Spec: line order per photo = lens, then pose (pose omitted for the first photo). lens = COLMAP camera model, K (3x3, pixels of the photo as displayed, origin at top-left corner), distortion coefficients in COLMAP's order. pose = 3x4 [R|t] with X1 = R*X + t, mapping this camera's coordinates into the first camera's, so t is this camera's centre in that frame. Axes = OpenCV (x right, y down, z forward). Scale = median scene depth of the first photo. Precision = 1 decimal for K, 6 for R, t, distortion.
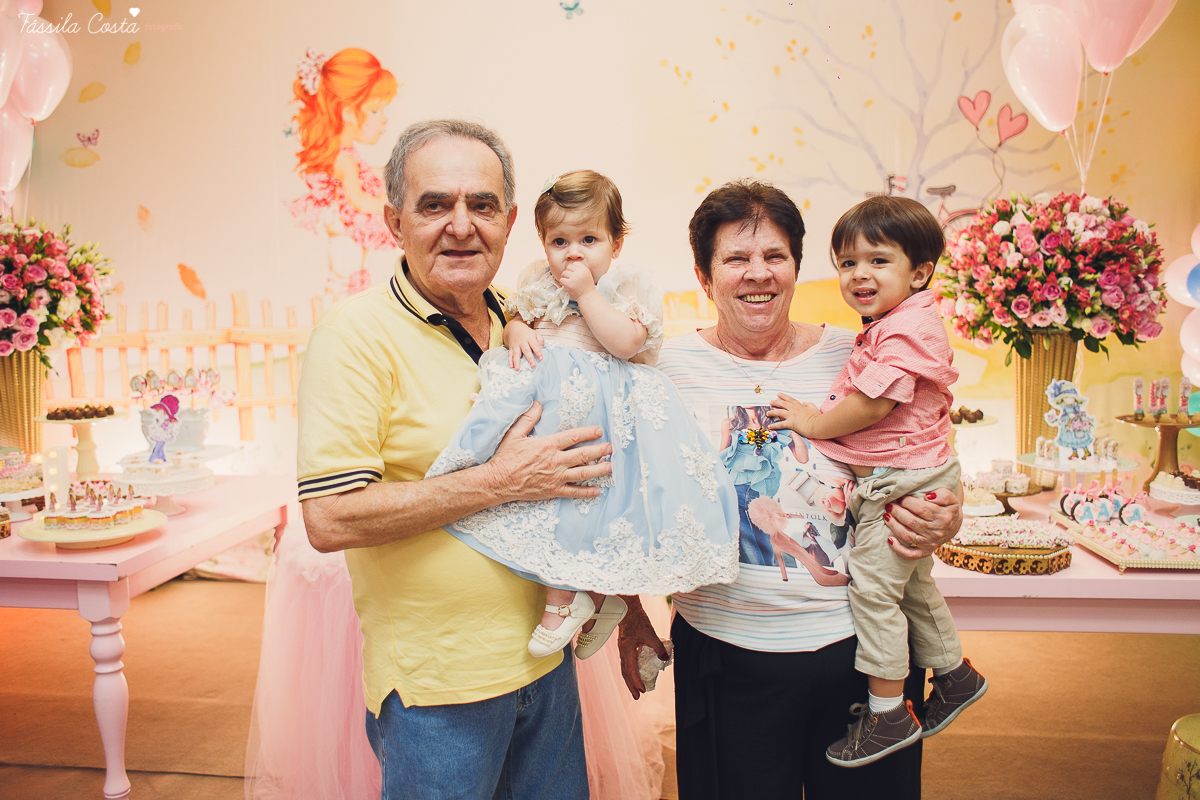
lens RADIAL K [[988.2, 0, 597.0], [0, 988.2, 403.6], [0, 0, 1]] dist [-0.102765, 0.133221]
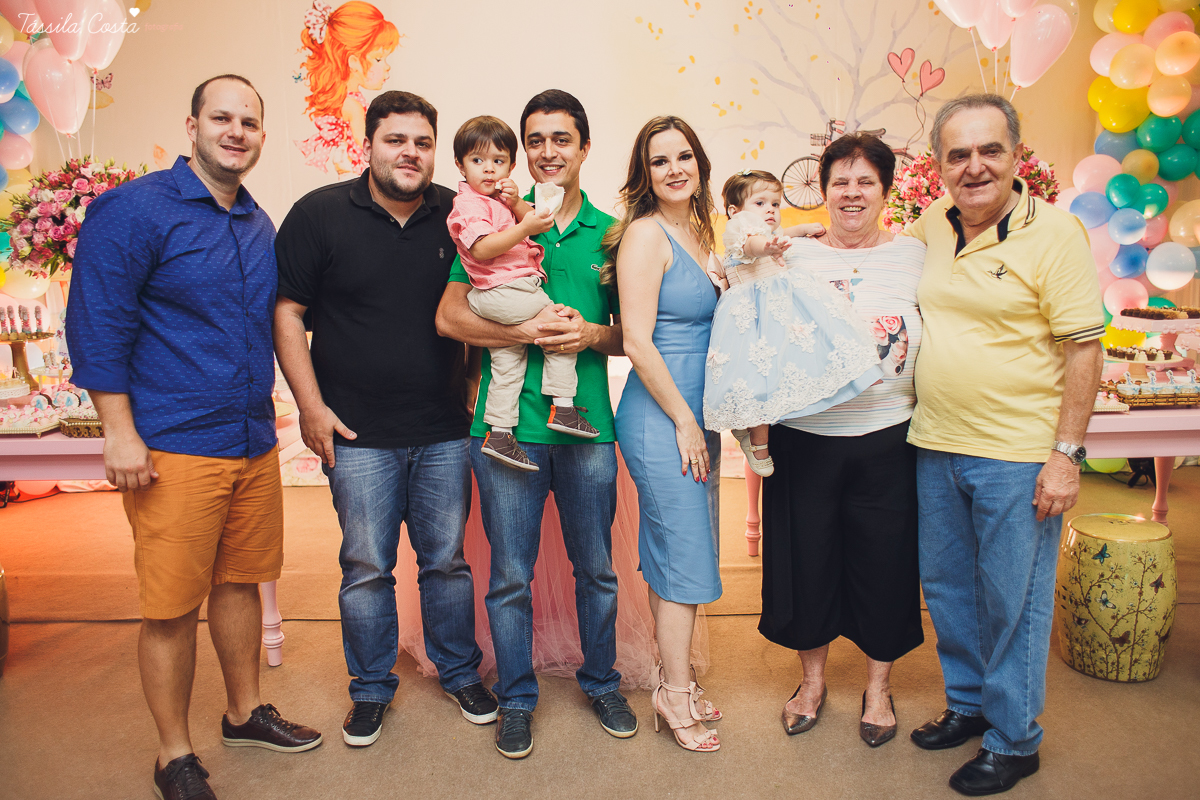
lens RADIAL K [[982.0, 0, 597.1], [0, 982.0, 404.2], [0, 0, 1]] dist [-0.101052, 0.130548]
pose [[0.993789, -0.027343, 0.107869, -0.149528], [0.020193, 0.997560, 0.066827, 0.031048], [-0.109433, -0.064233, 0.991917, -0.196196]]
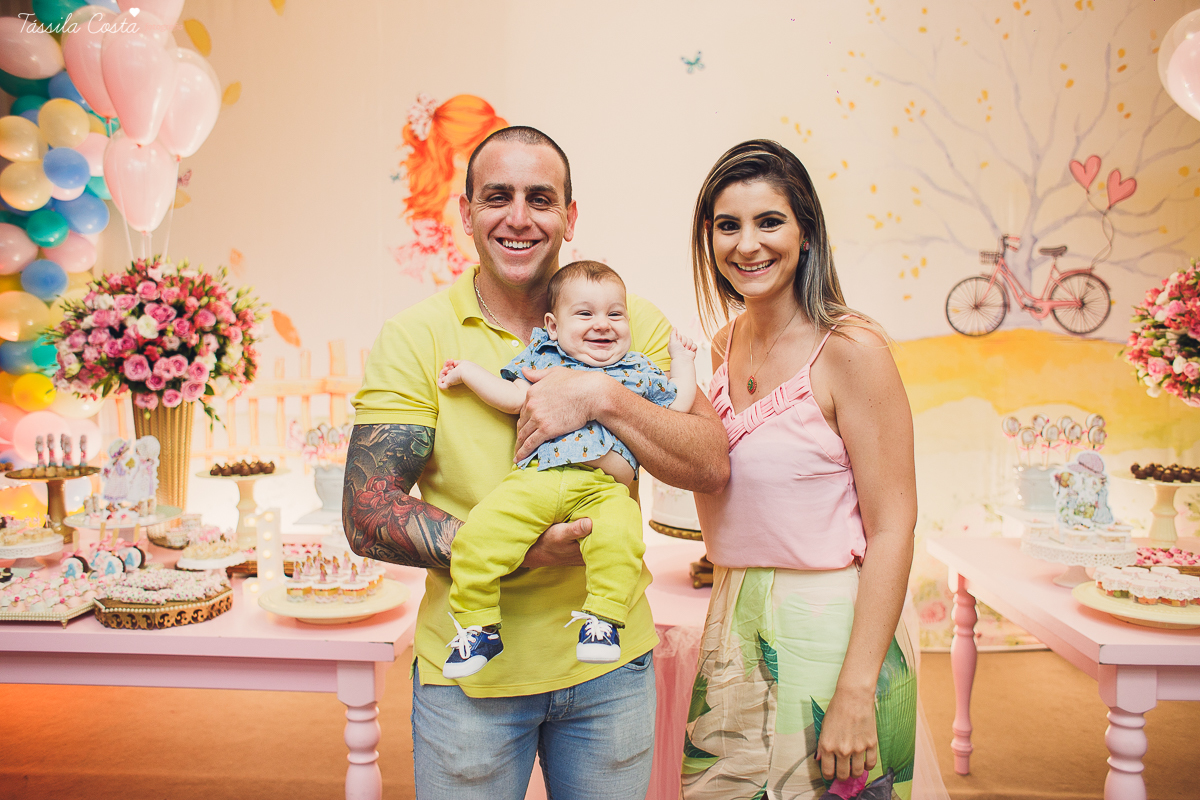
lens RADIAL K [[959.4, 0, 597.0], [0, 959.4, 403.4], [0, 0, 1]] dist [-0.100856, 0.127969]
pose [[0.997197, 0.007144, 0.074474, -0.254733], [-0.003342, 0.998690, -0.051052, -0.007253], [-0.074741, 0.050660, 0.995915, 0.069624]]
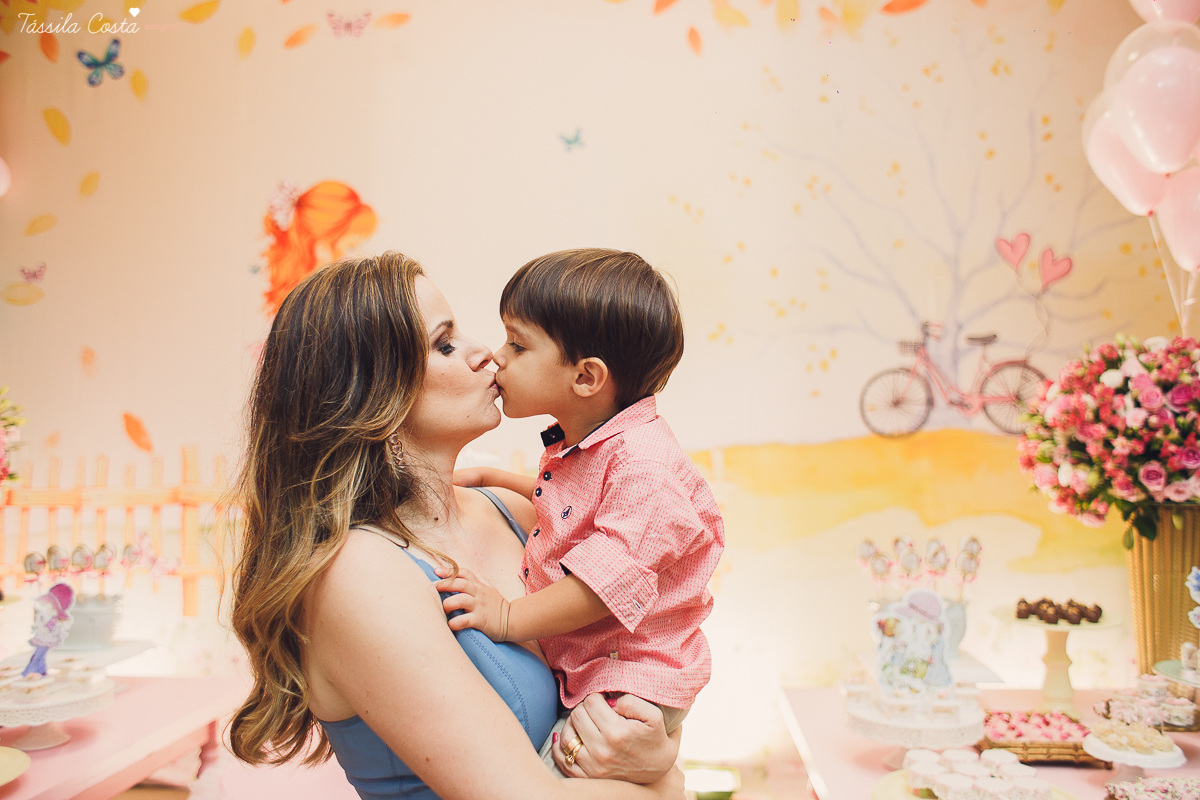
lens RADIAL K [[962.0, 0, 596.7], [0, 962.0, 404.3], [0, 0, 1]] dist [-0.103853, 0.130153]
pose [[0.999654, 0.007550, 0.025190, -0.030499], [-0.003627, 0.988330, -0.152288, -0.031279], [-0.026046, 0.152144, 0.988015, 0.195270]]
